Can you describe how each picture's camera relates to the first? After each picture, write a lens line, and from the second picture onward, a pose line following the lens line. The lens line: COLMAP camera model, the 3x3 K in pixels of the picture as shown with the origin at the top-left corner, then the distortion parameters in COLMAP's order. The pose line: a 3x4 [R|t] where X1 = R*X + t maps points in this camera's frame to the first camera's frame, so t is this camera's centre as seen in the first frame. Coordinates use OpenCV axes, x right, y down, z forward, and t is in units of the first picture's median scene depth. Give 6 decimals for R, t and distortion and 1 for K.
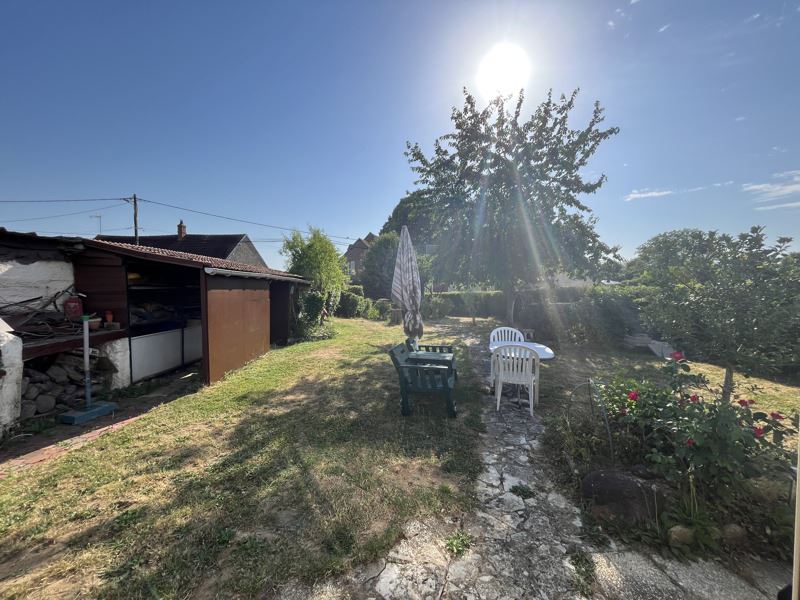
lens RADIAL K [[319.9, 0, 400.4], [0, 319.9, 302.9], [0, 0, 1]] dist [0.001102, -0.000062]
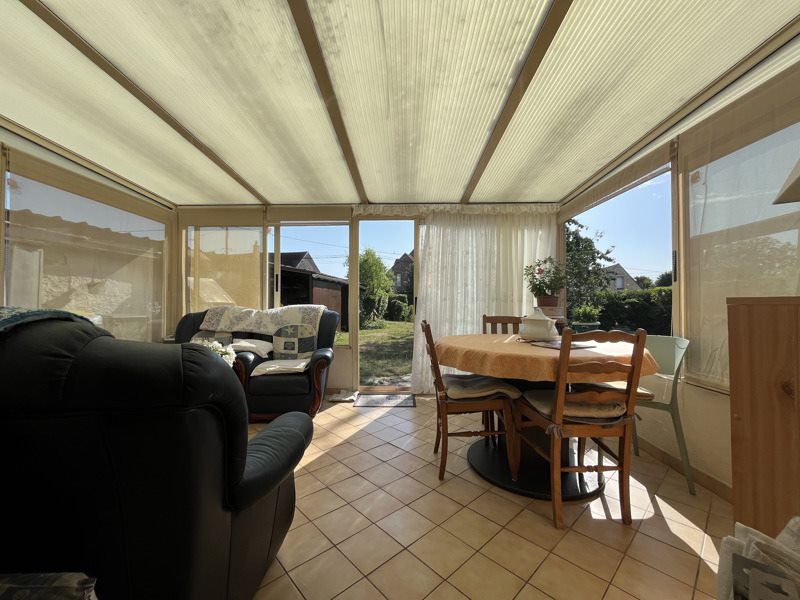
lens RADIAL K [[319.9, 0, 399.6], [0, 319.9, 302.6], [0, 0, 1]] dist [0.001102, -0.000062]
pose [[0.989397, 0.000092, -0.145235, 0.033631], [-0.006481, 0.999032, -0.043517, 0.037782], [0.145090, 0.043997, 0.988440, -0.202351]]
